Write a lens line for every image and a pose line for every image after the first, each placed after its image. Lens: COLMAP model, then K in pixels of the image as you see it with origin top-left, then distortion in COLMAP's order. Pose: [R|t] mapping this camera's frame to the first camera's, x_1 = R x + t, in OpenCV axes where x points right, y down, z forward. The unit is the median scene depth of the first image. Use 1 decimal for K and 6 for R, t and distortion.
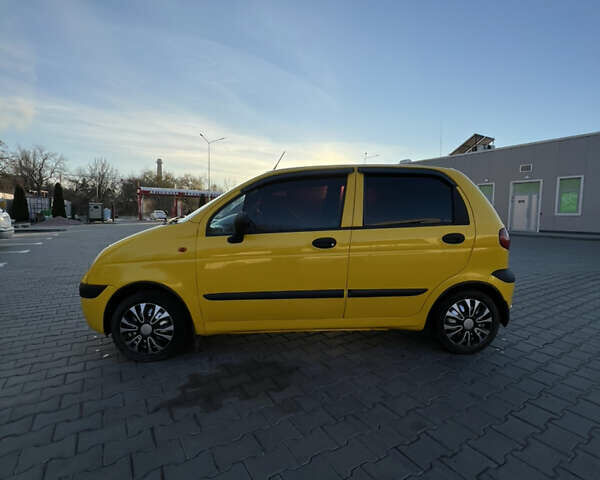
lens RADIAL K [[316.0, 0, 302.1], [0, 316.0, 240.4], [0, 0, 1]] dist [-0.002593, -0.000339]
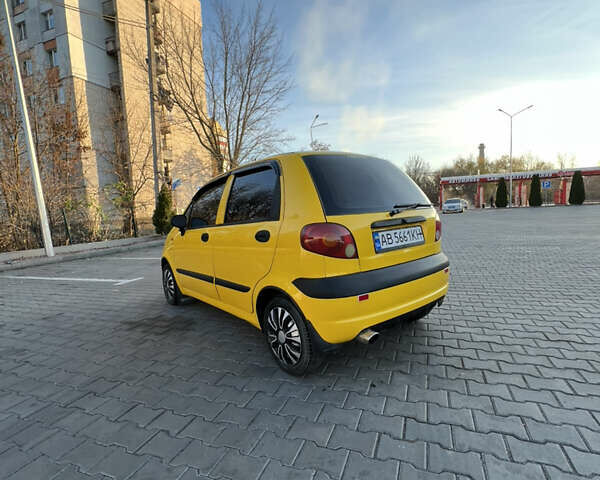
lens RADIAL K [[316.0, 0, 302.1], [0, 316.0, 240.4], [0, 0, 1]] dist [-0.002593, -0.000339]
pose [[0.594939, 0.035016, -0.803008, 1.260478], [-0.007217, 0.999243, 0.038226, -0.029298], [0.803739, -0.016947, 0.594741, 0.552871]]
